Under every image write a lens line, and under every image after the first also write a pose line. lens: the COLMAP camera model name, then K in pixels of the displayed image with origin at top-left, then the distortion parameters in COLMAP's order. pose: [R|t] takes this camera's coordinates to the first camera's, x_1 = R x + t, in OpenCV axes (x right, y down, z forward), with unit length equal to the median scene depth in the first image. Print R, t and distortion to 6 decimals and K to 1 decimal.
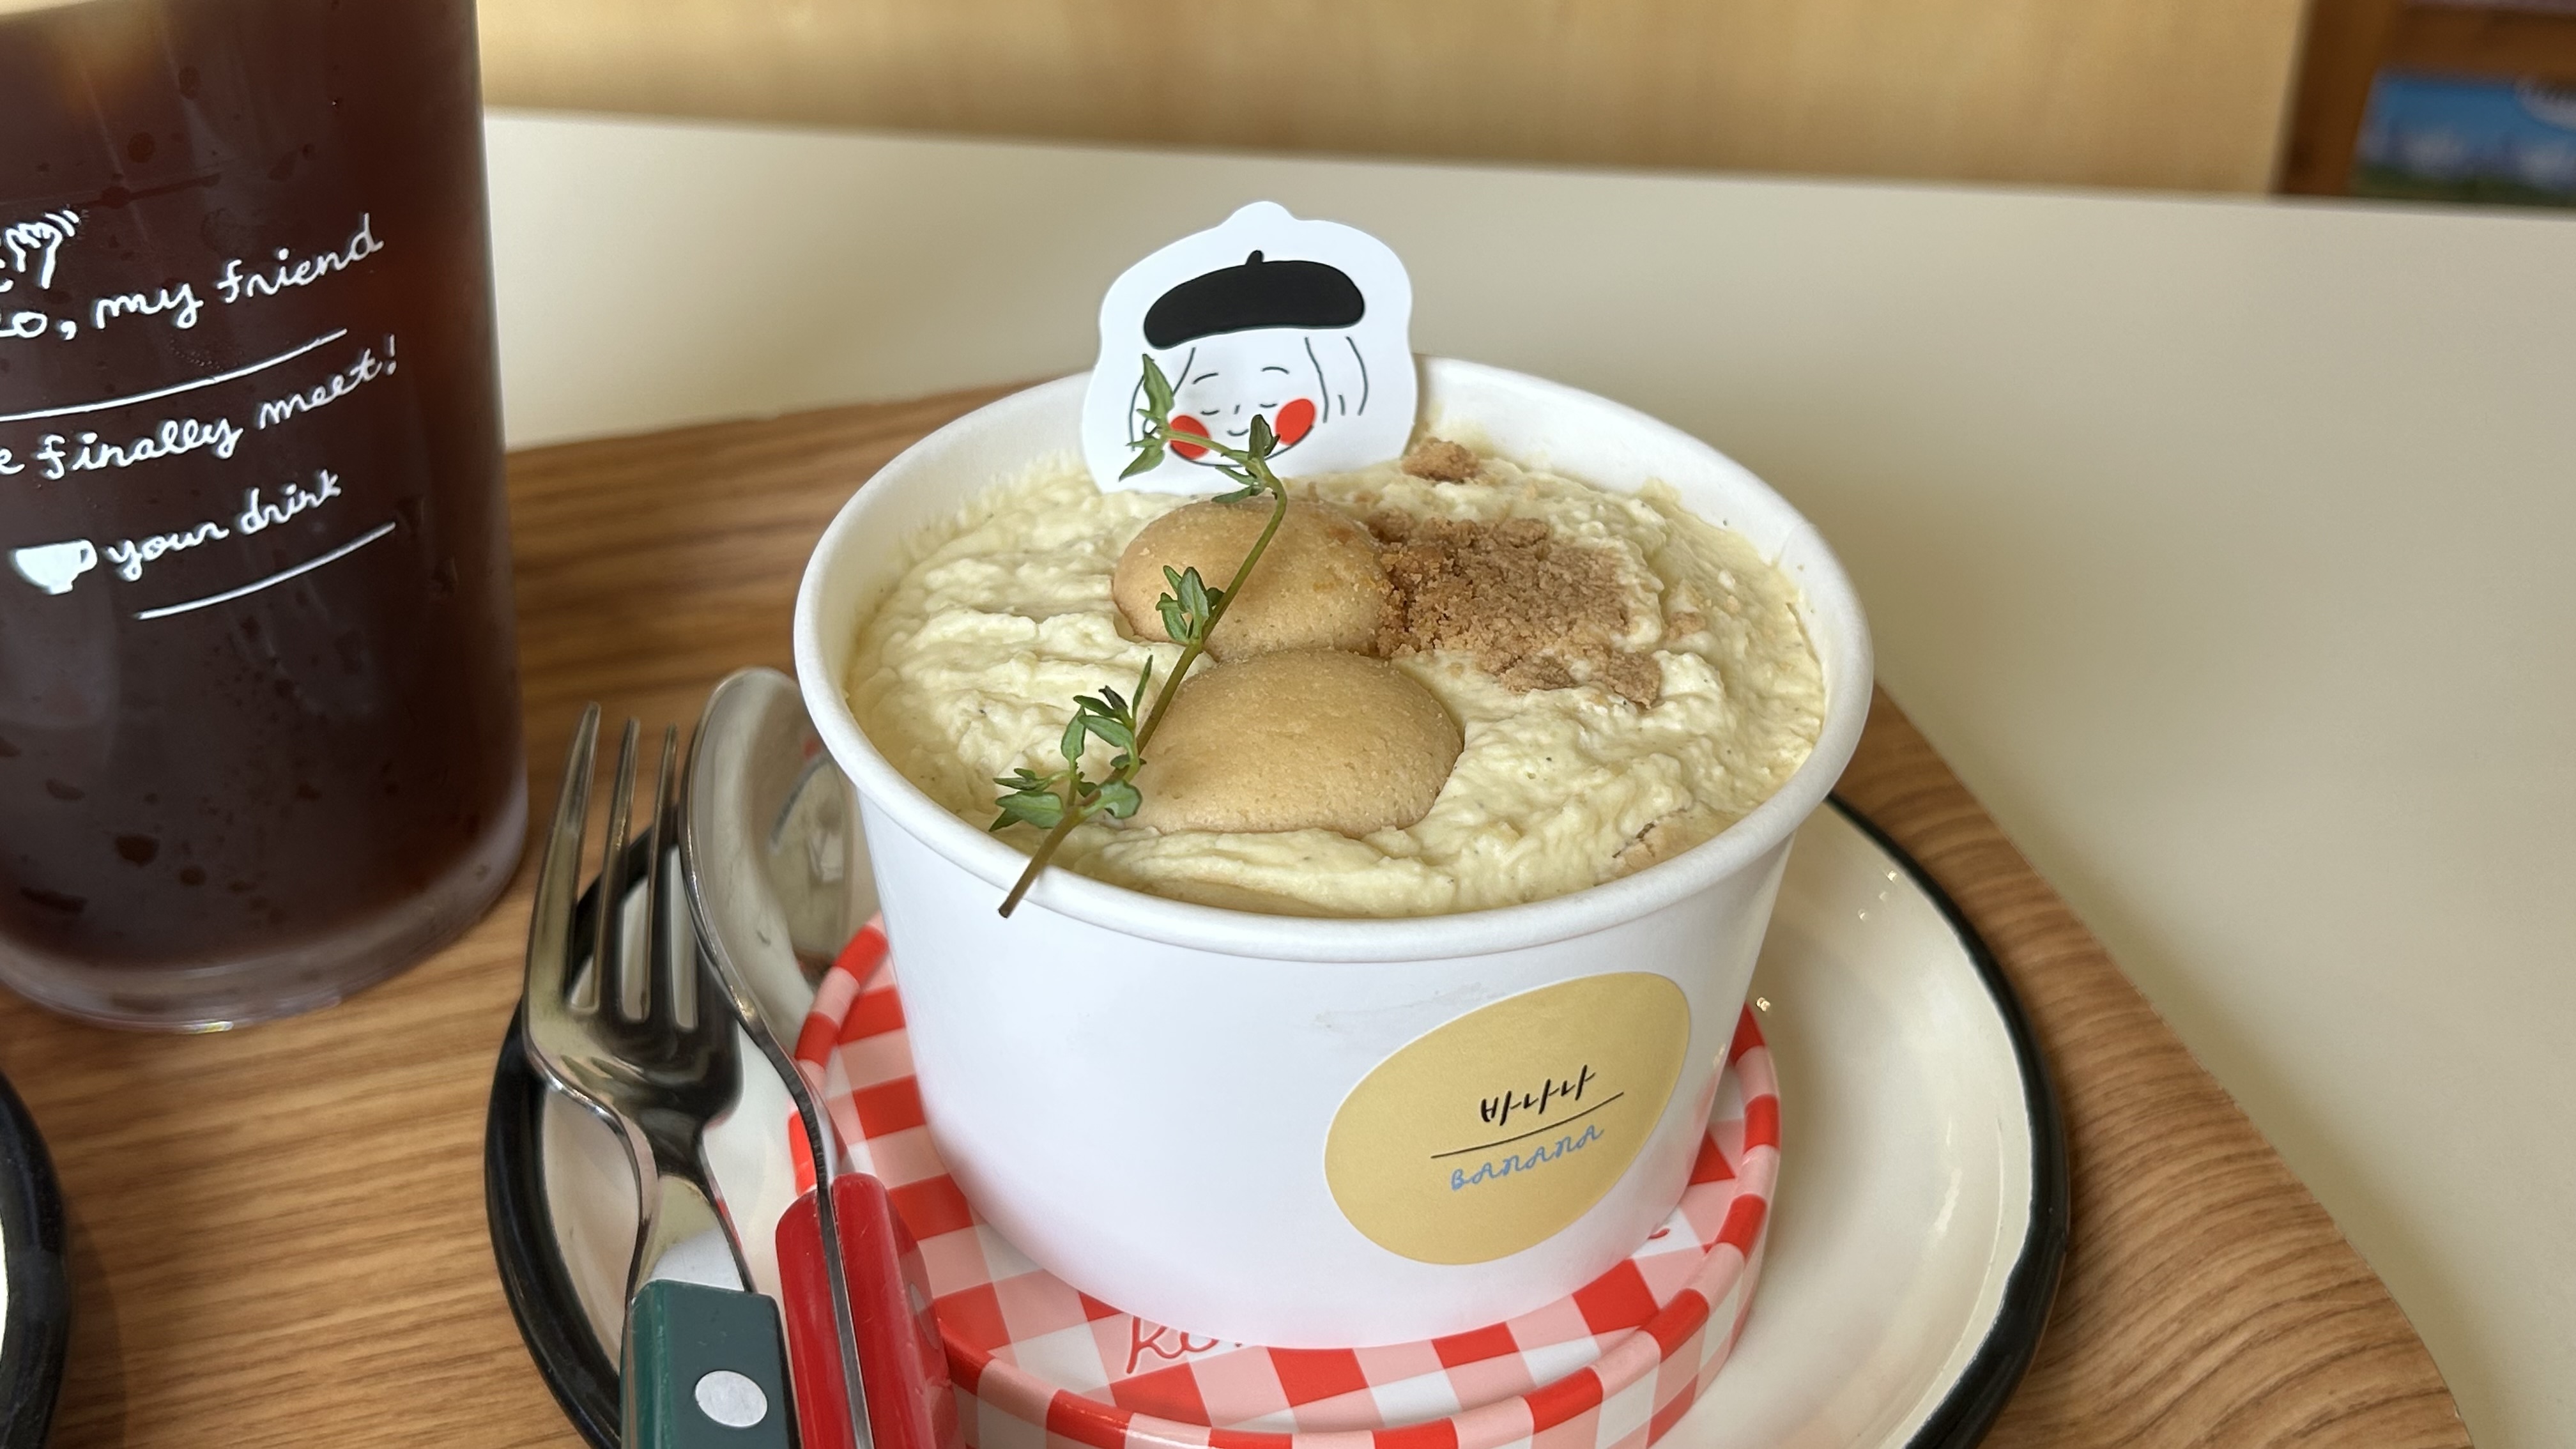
lens RADIAL K [[2856.7, 0, 1268.9], [0, 2856.7, 645.7], [0, 0, 1]] dist [0.041536, 0.000000]
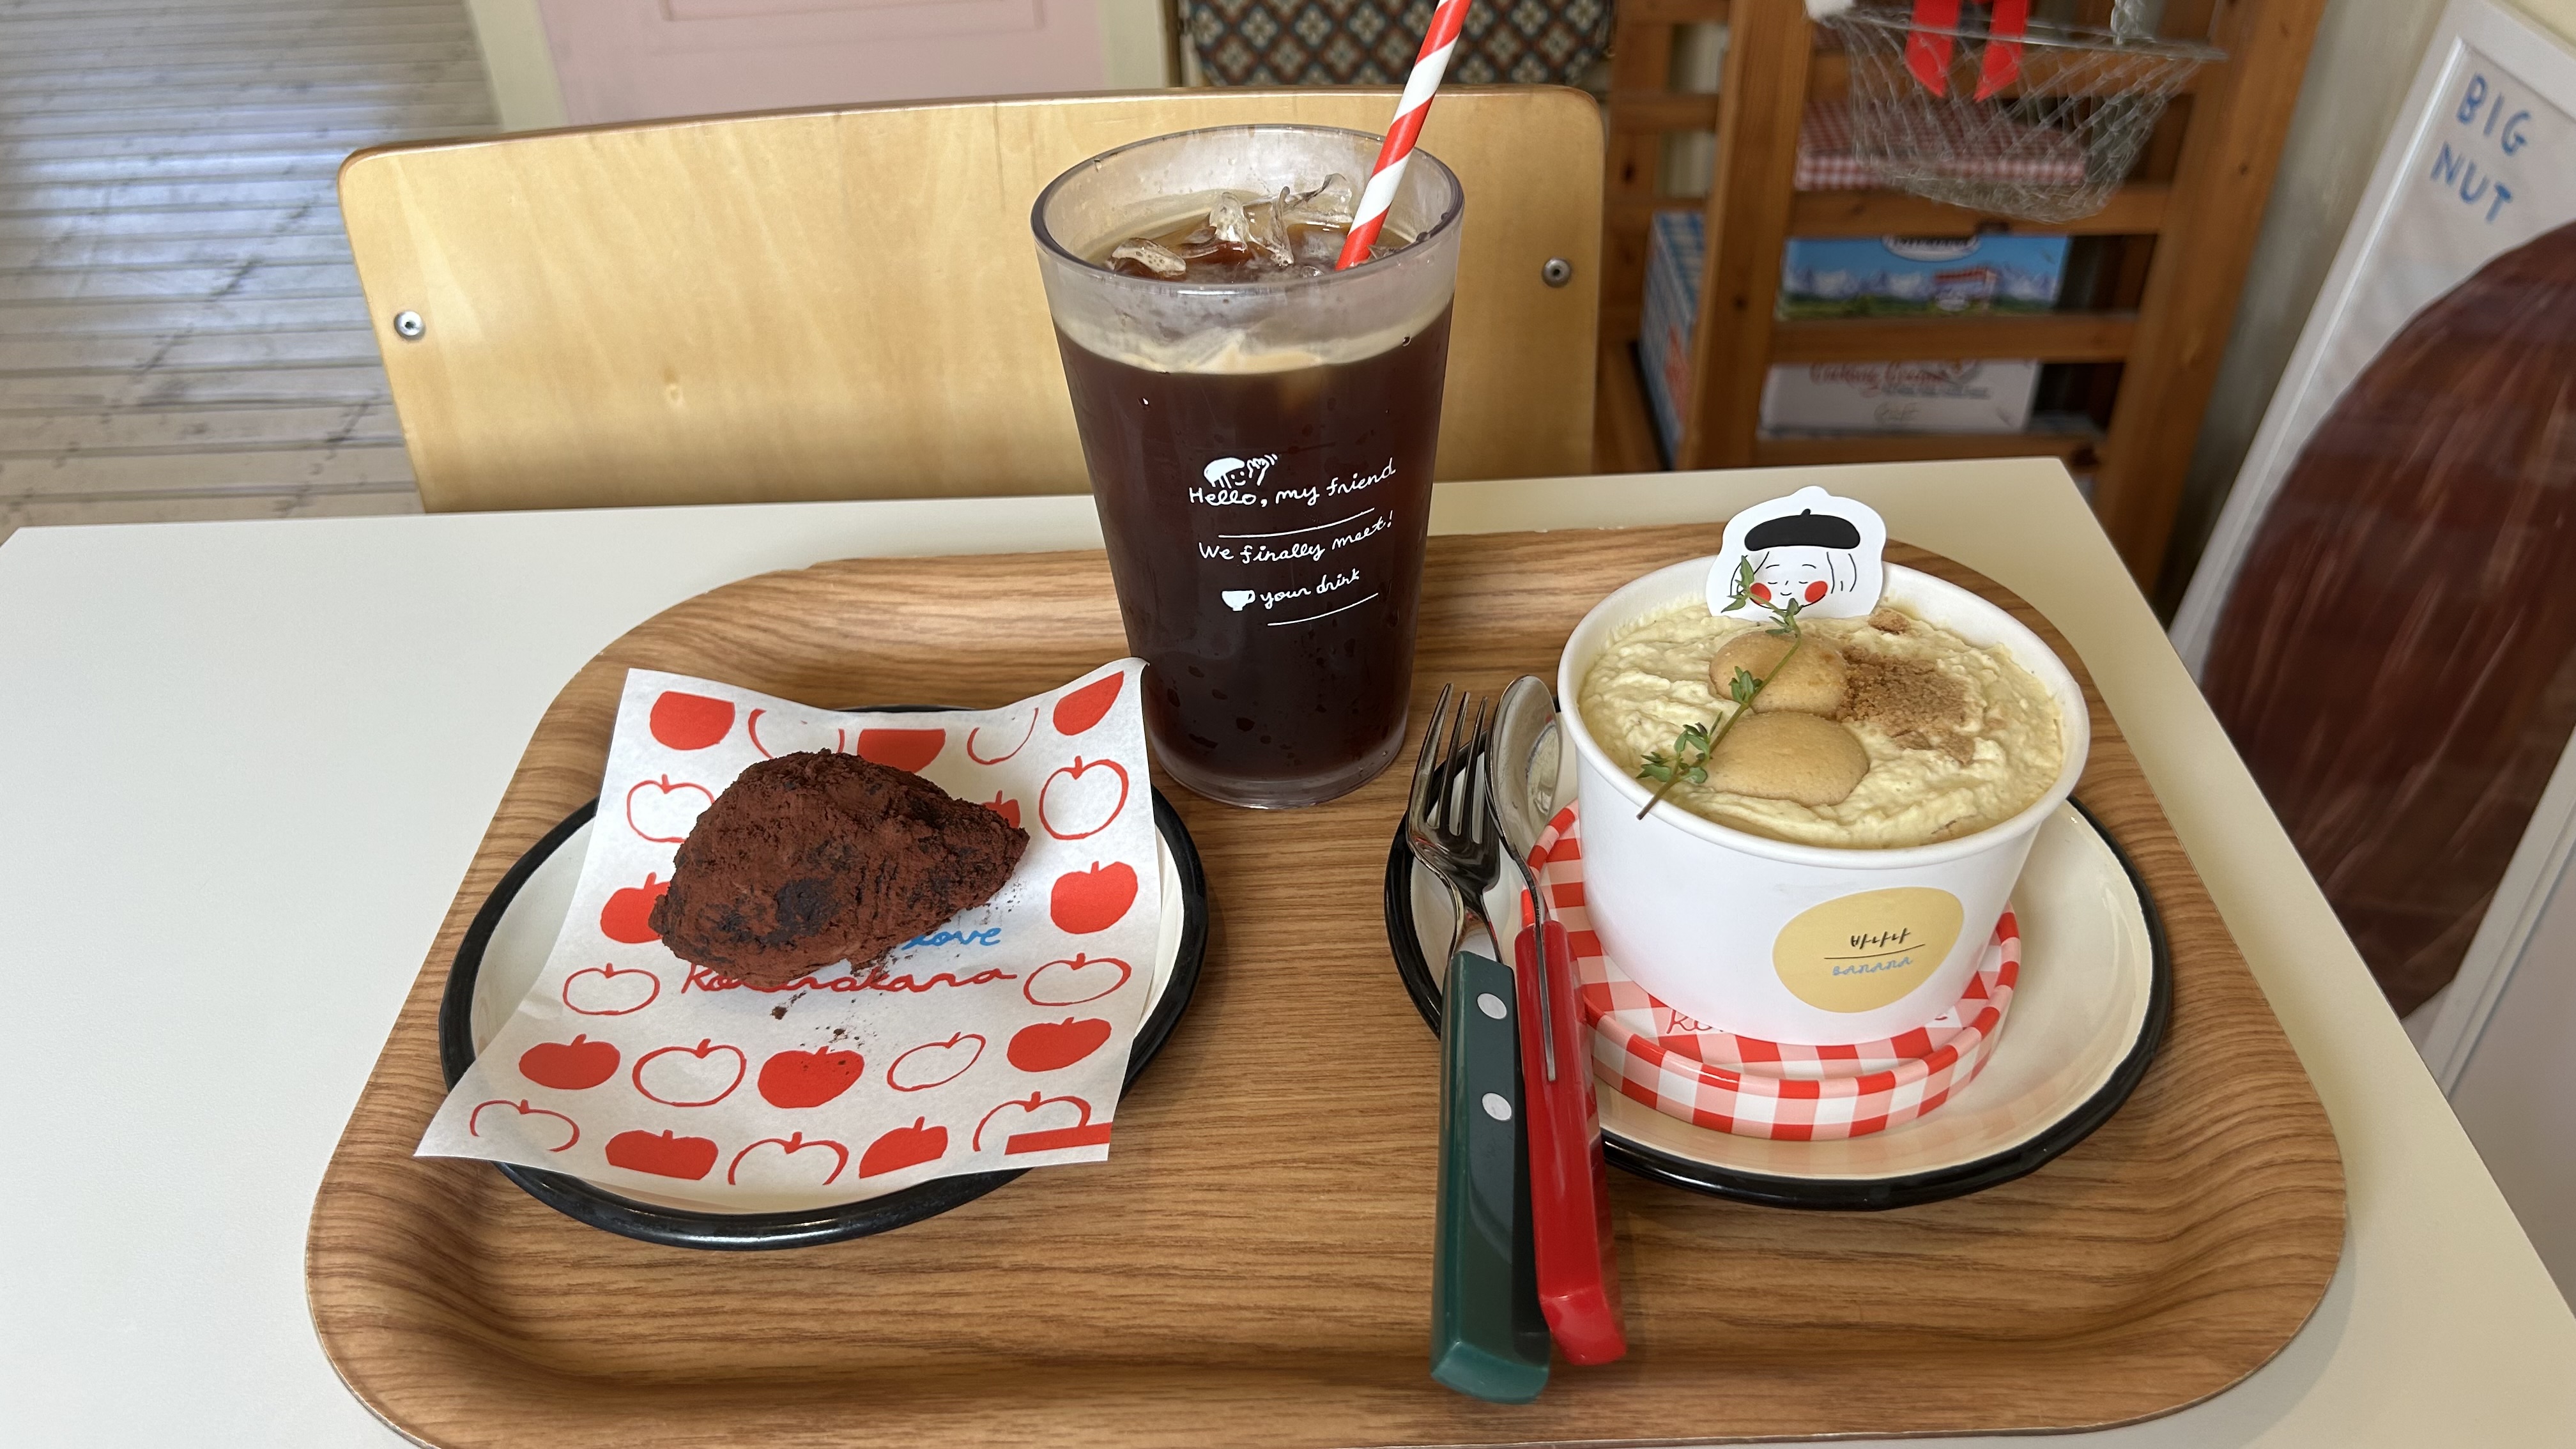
lens RADIAL K [[1910.9, 0, 1282.4], [0, 1910.9, 722.5], [0, 0, 1]] dist [0.034004, -0.011641]
pose [[0.954162, 0.137446, -0.265864, 0.025030], [-0.119533, 0.989396, 0.082505, -0.060902], [0.274385, -0.046944, 0.960473, -0.446018]]
